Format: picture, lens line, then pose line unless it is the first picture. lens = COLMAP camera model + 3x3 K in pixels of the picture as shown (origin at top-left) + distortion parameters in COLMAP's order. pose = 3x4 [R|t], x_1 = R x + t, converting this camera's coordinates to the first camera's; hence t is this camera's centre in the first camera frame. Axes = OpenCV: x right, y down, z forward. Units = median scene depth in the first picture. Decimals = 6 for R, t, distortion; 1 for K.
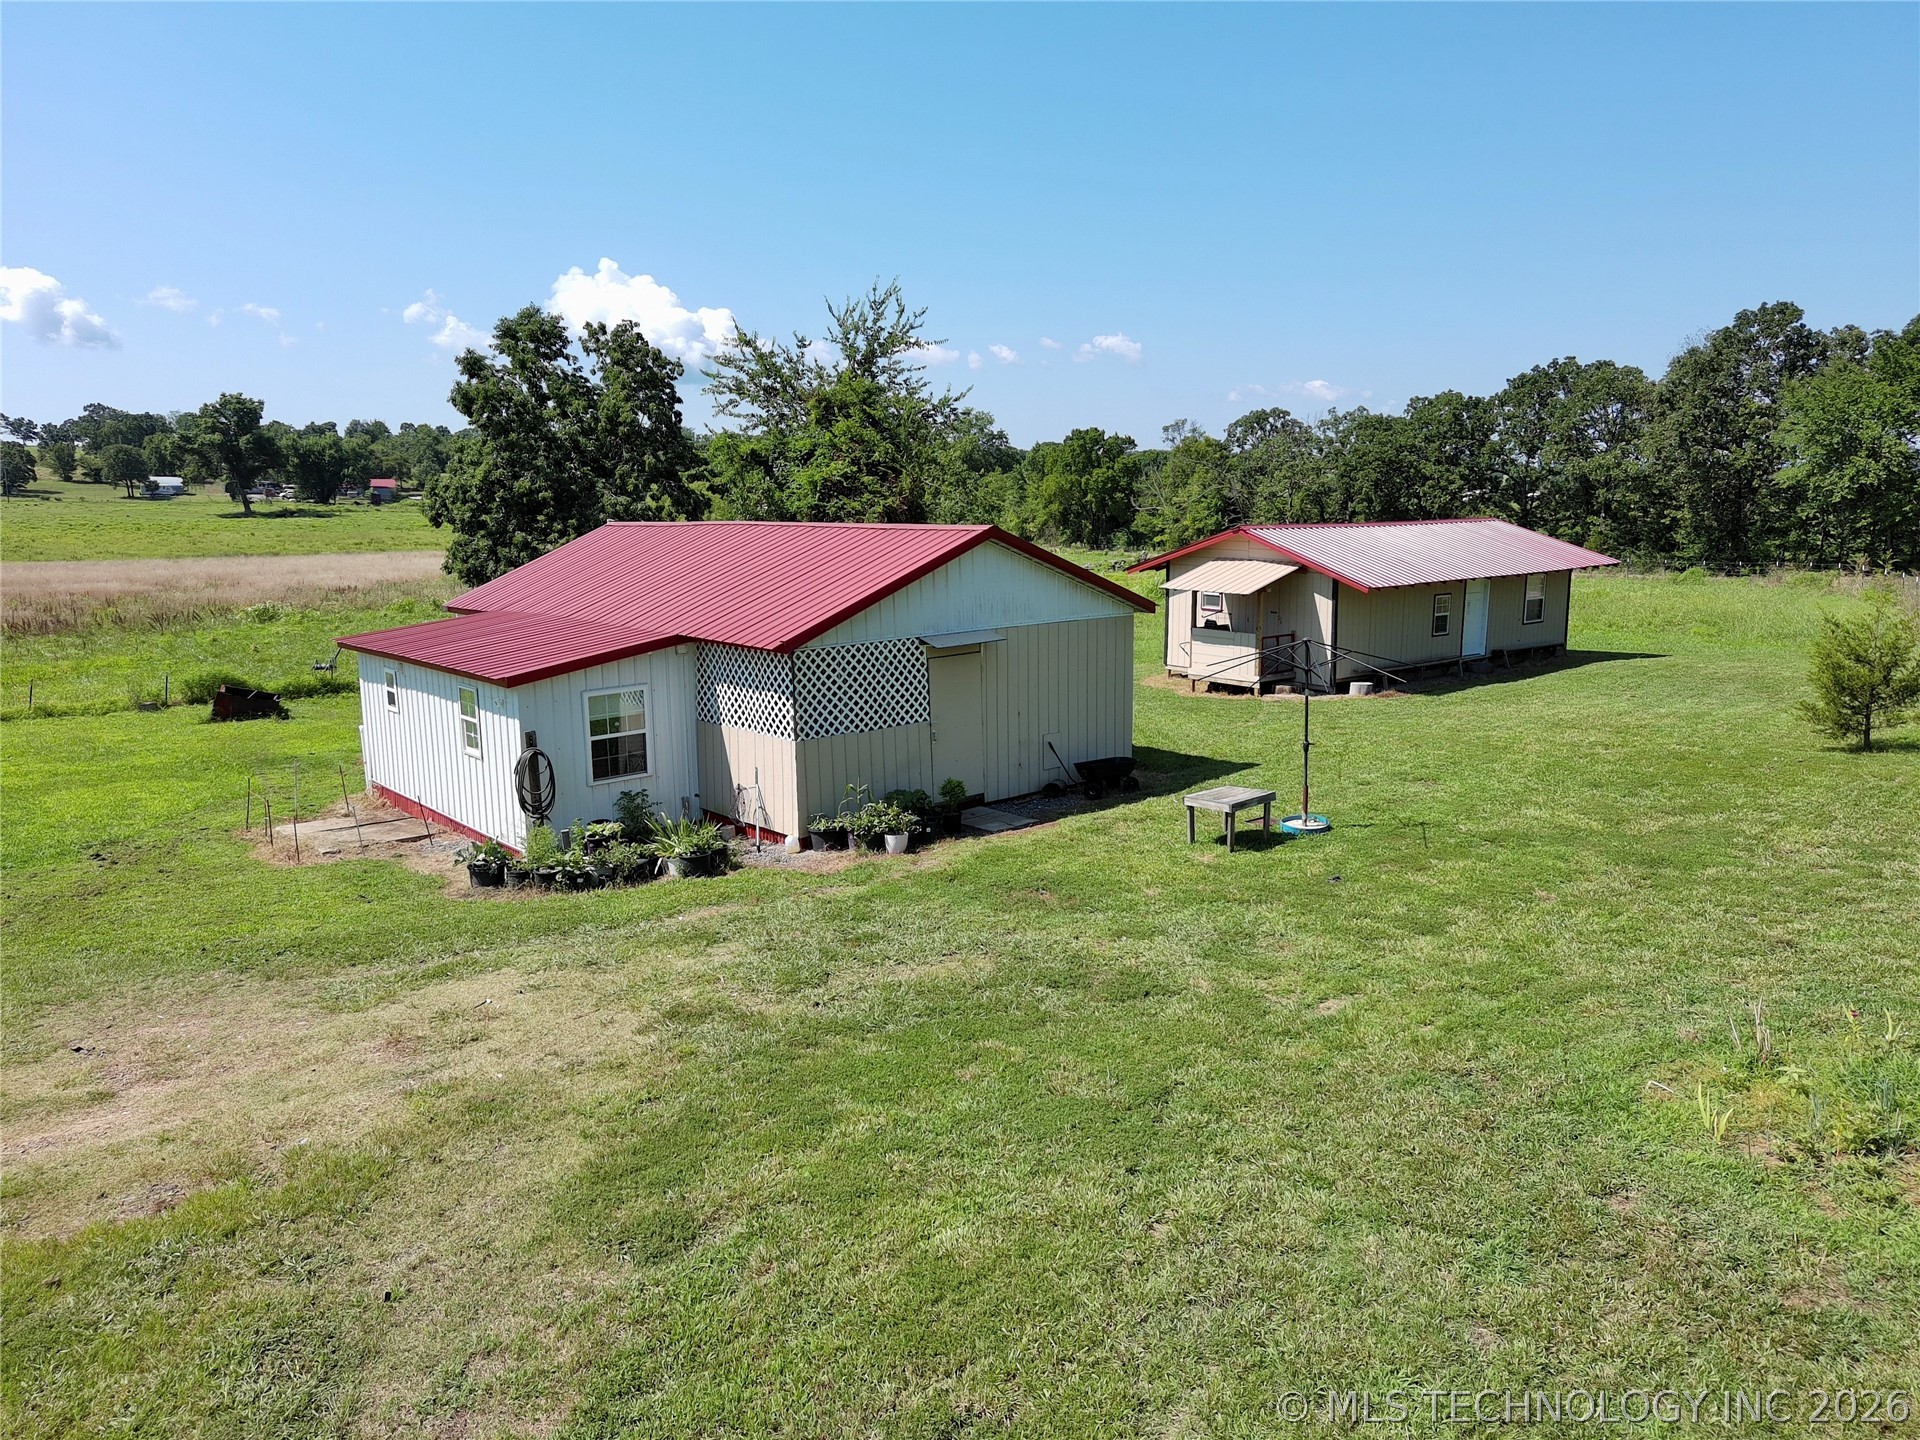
lens RADIAL K [[1301.2, 0, 962.0], [0, 1301.2, 719.0], [0, 0, 1]] dist [0.011544, -0.005084]
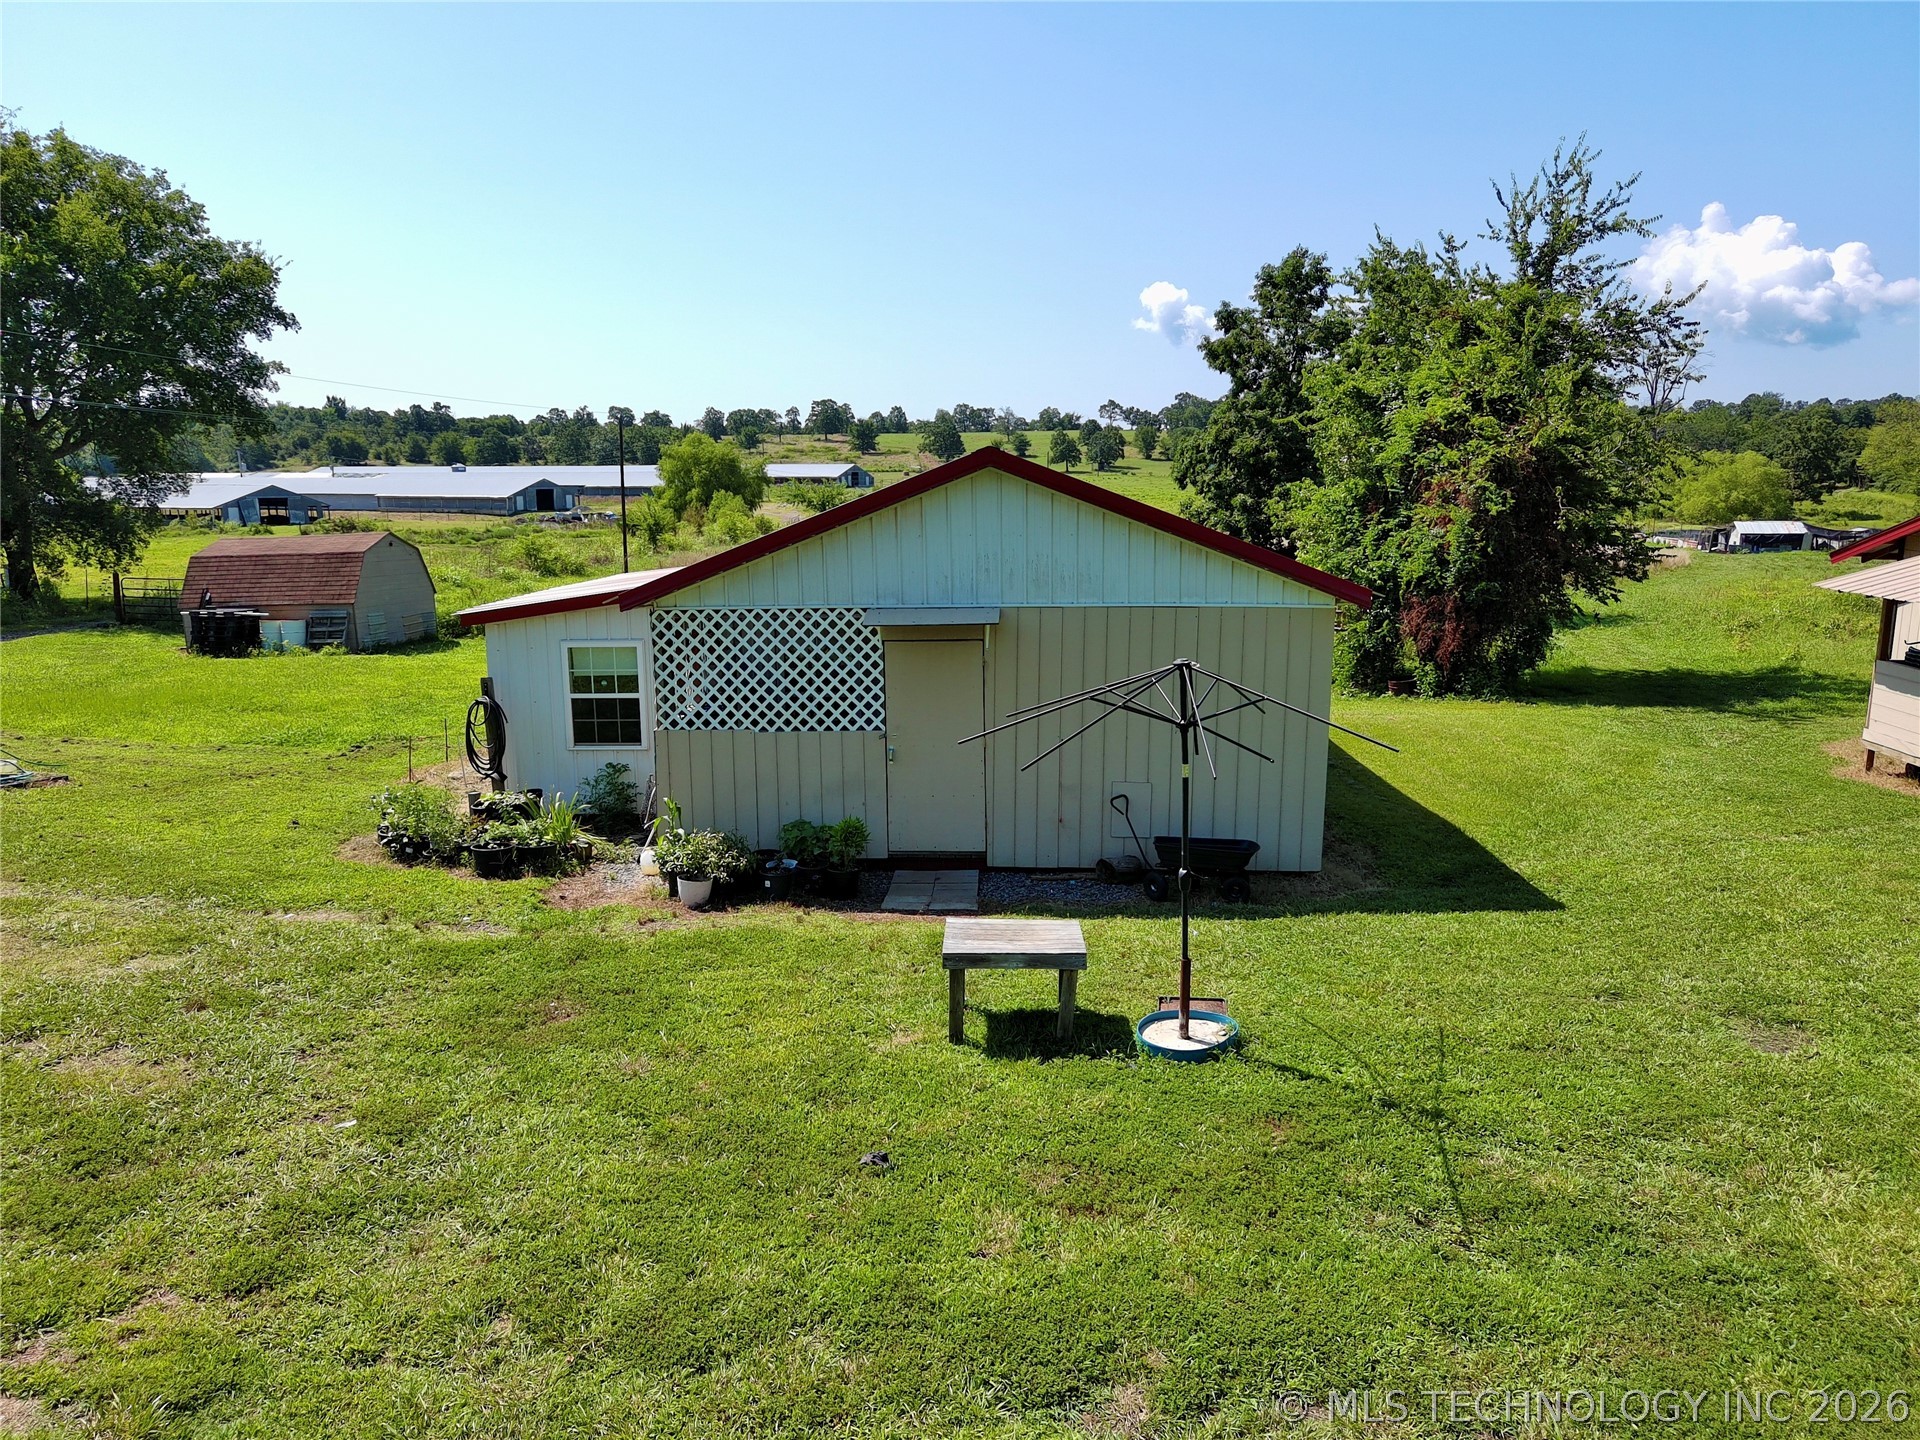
lens RADIAL K [[1301.2, 0, 967.4], [0, 1301.2, 719.9], [0, 0, 1]] dist [0.011544, -0.005084]
pose [[0.723442, 0.132692, -0.677513, 0.171020], [-0.121679, 0.990500, 0.064063, -0.019512], [0.679578, 0.036093, 0.732715, 0.188238]]
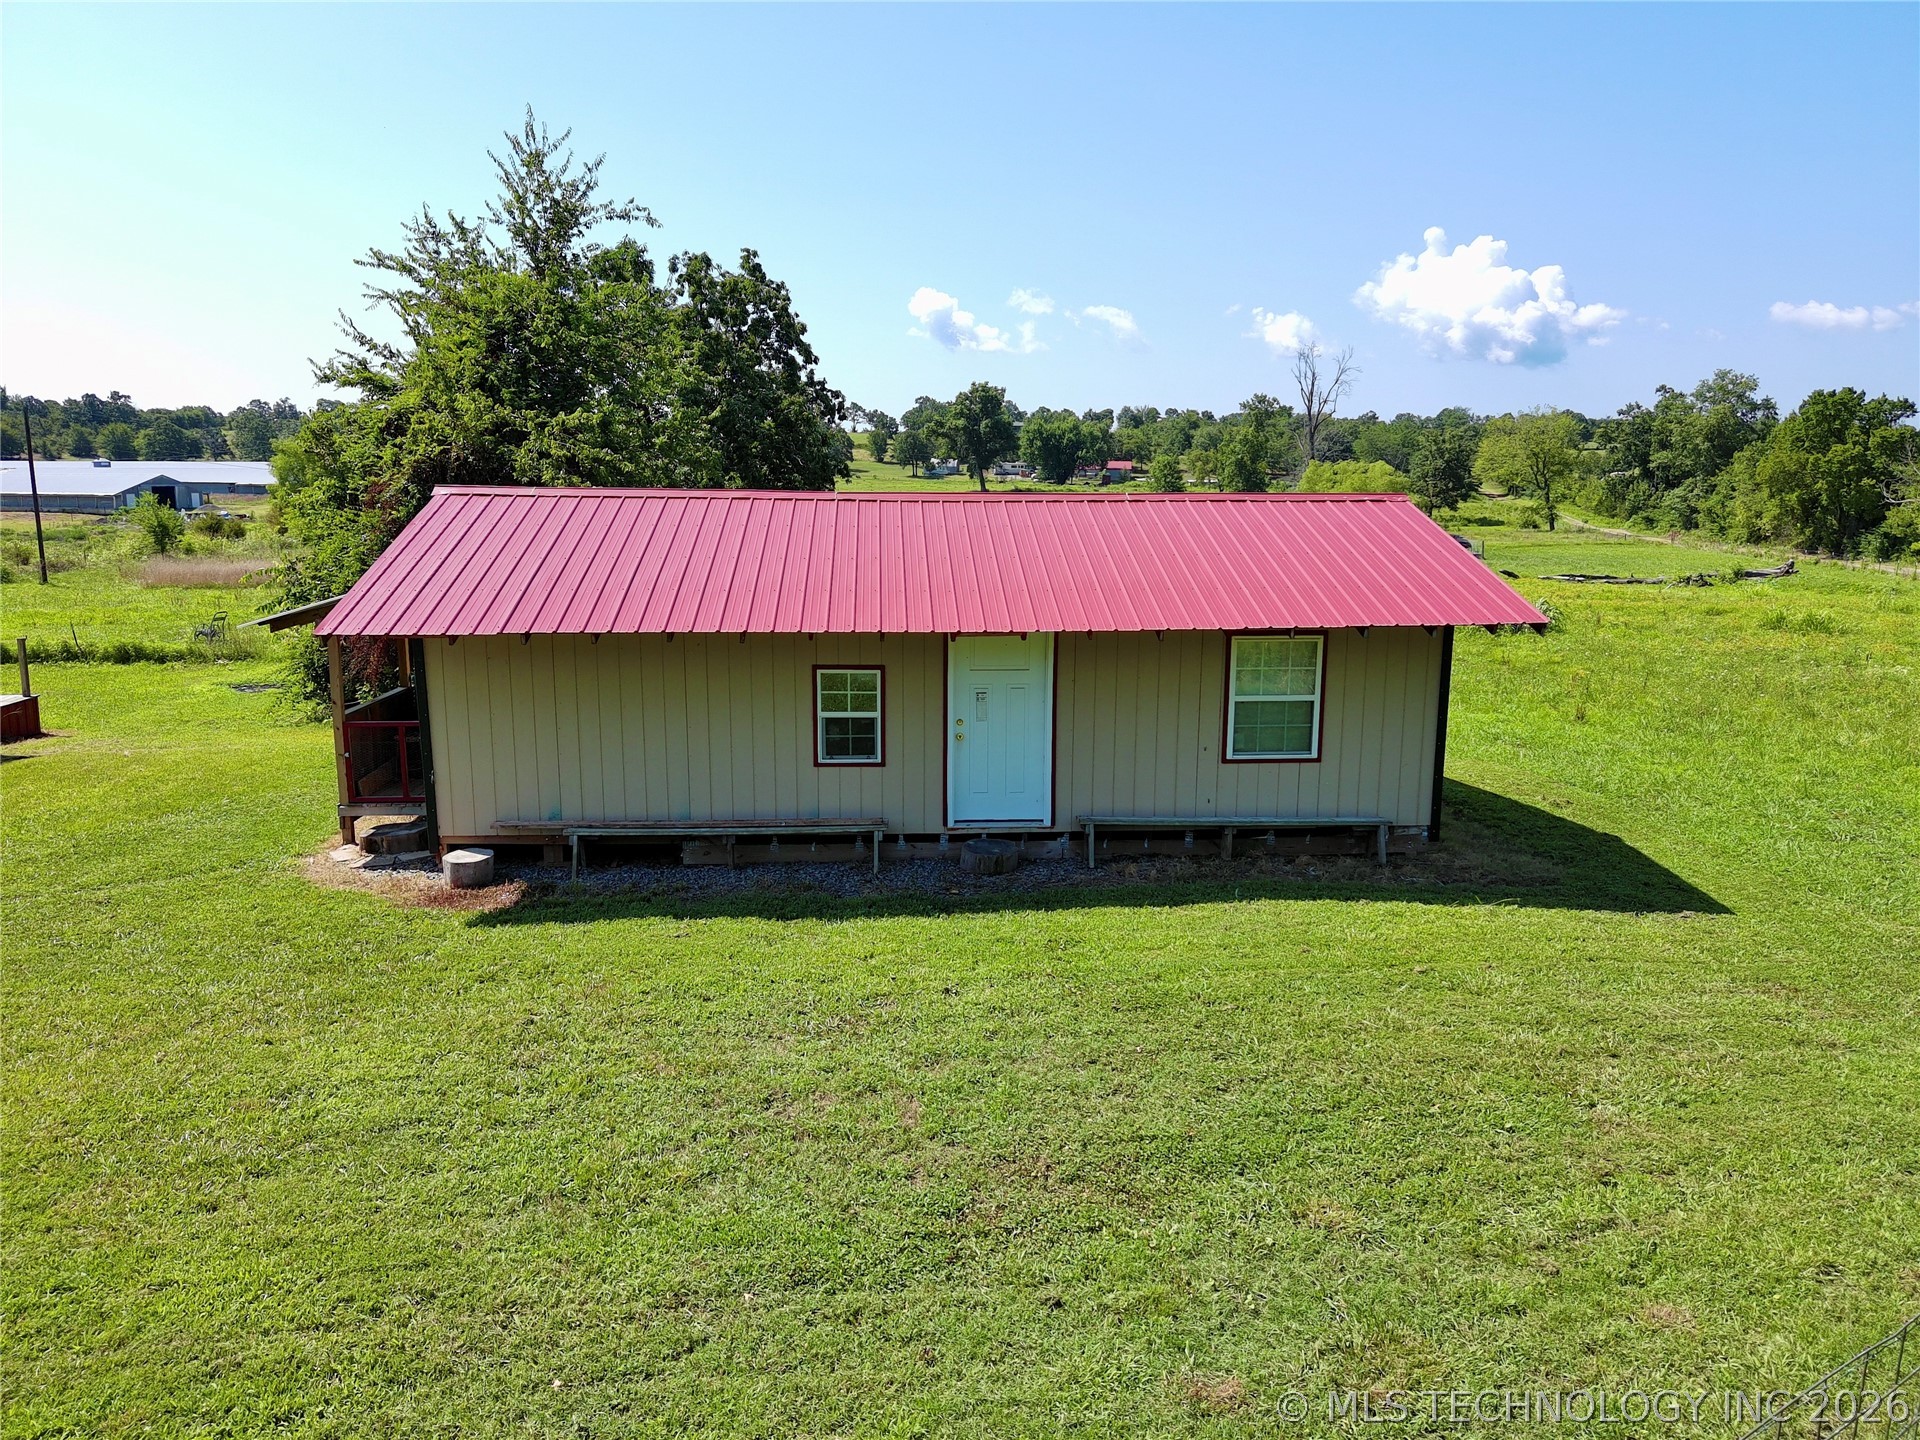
lens RADIAL K [[1301.2, 0, 964.1], [0, 1301.2, 718.5], [0, 0, 1]] dist [0.011544, -0.005084]
pose [[0.820006, 0.116026, -0.560471, 0.397474], [-0.110792, 0.992893, 0.043448, -0.063794], [0.561529, 0.026468, 0.827034, 0.430797]]
